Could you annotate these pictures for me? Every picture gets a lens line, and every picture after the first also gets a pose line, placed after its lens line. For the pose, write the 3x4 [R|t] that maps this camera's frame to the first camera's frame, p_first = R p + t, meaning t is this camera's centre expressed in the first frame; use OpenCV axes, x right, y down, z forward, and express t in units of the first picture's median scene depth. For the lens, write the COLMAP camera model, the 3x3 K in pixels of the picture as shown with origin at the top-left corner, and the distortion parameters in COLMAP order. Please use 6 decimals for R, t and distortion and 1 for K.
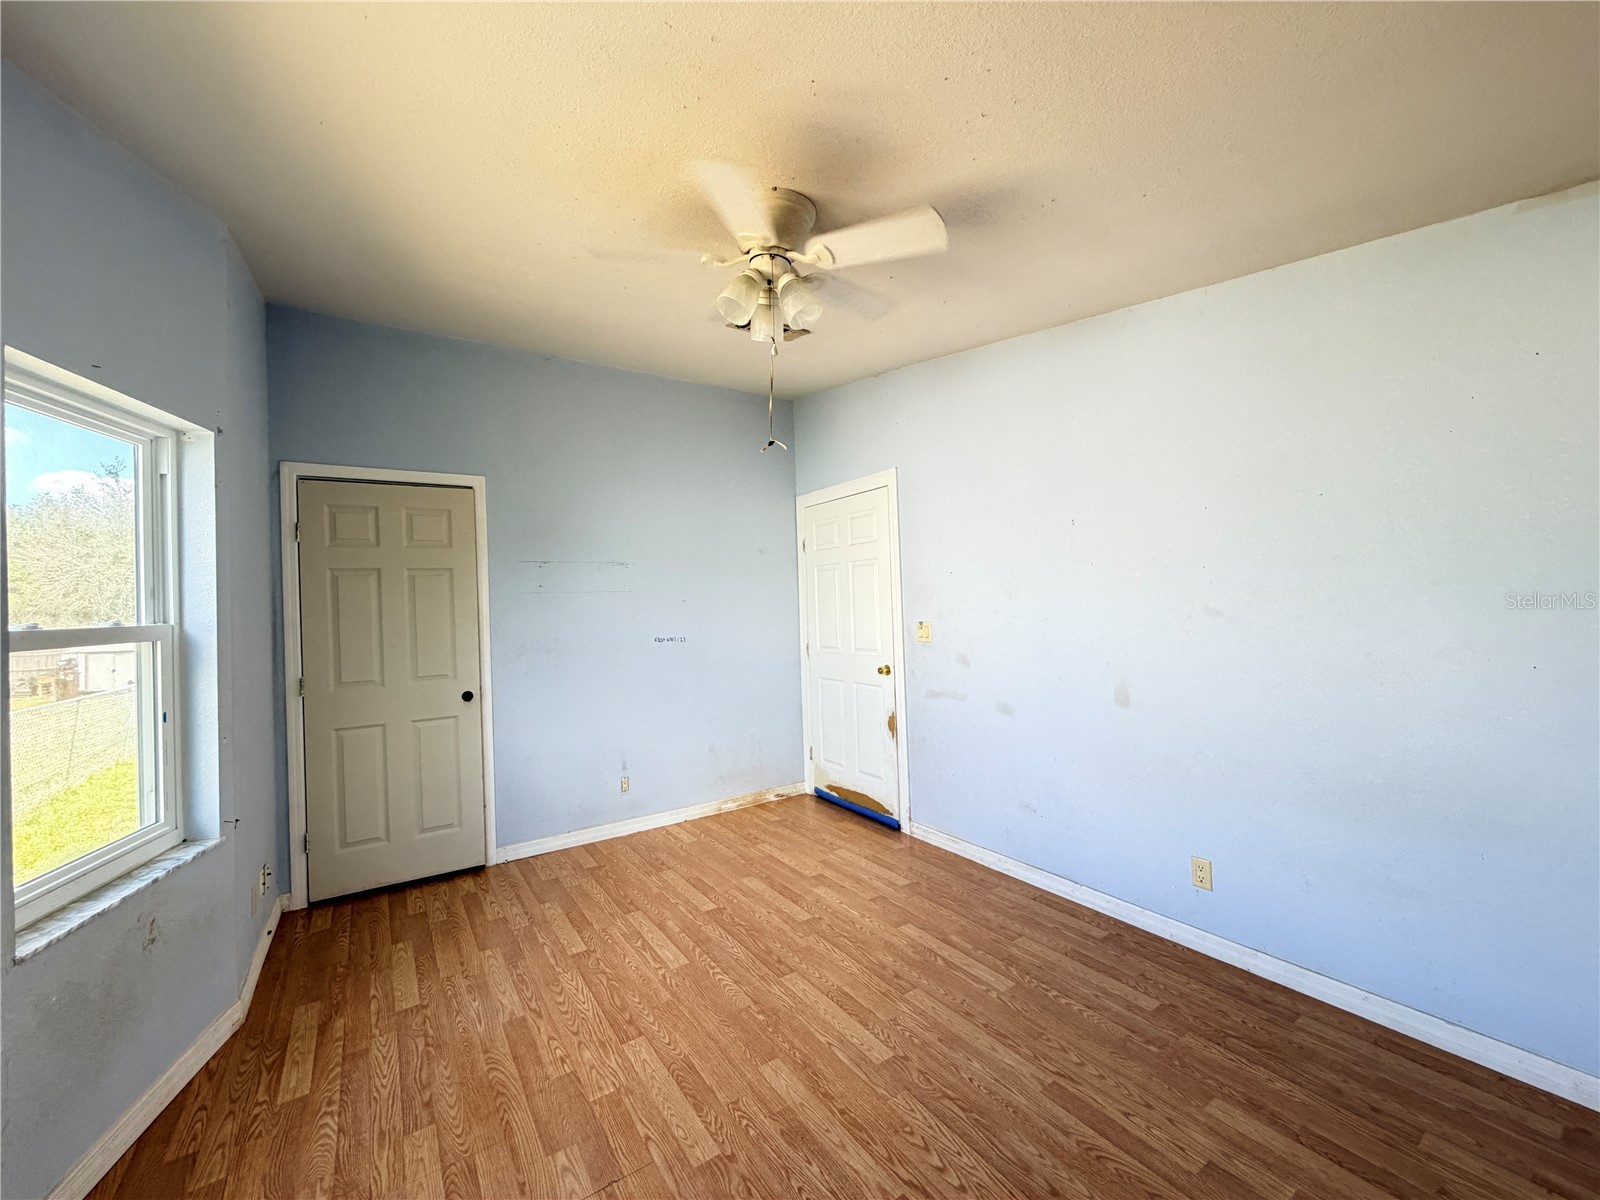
lens RADIAL K [[638.8, 0, 797.1], [0, 638.8, 599.7], [0, 0, 1]] dist [0.000954, 0.000020]
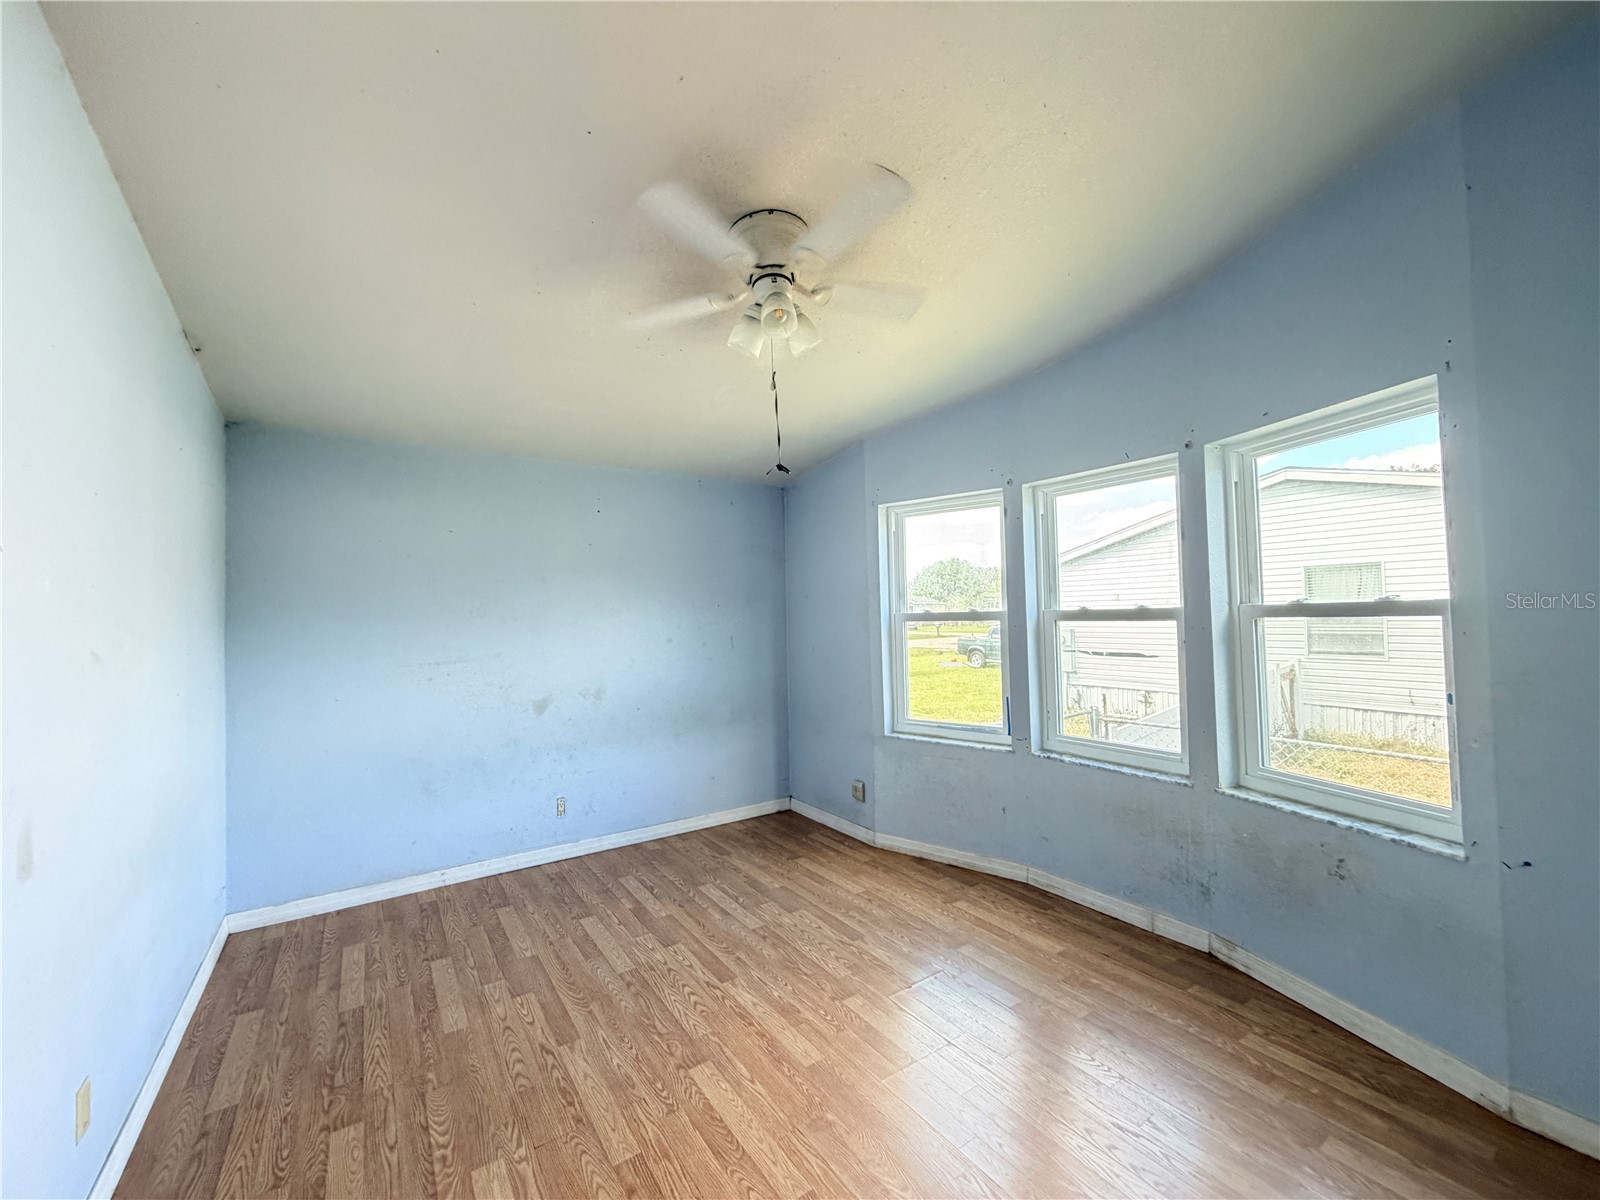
lens RADIAL K [[638.8, 0, 800.1], [0, 638.8, 596.2], [0, 0, 1]] dist [0.000954, 0.000020]
pose [[-0.998568, 0.052313, -0.011197, -0.050039], [0.052683, 0.997970, -0.035775, 0.020492], [0.009303, -0.036314, -0.999297, 2.106246]]
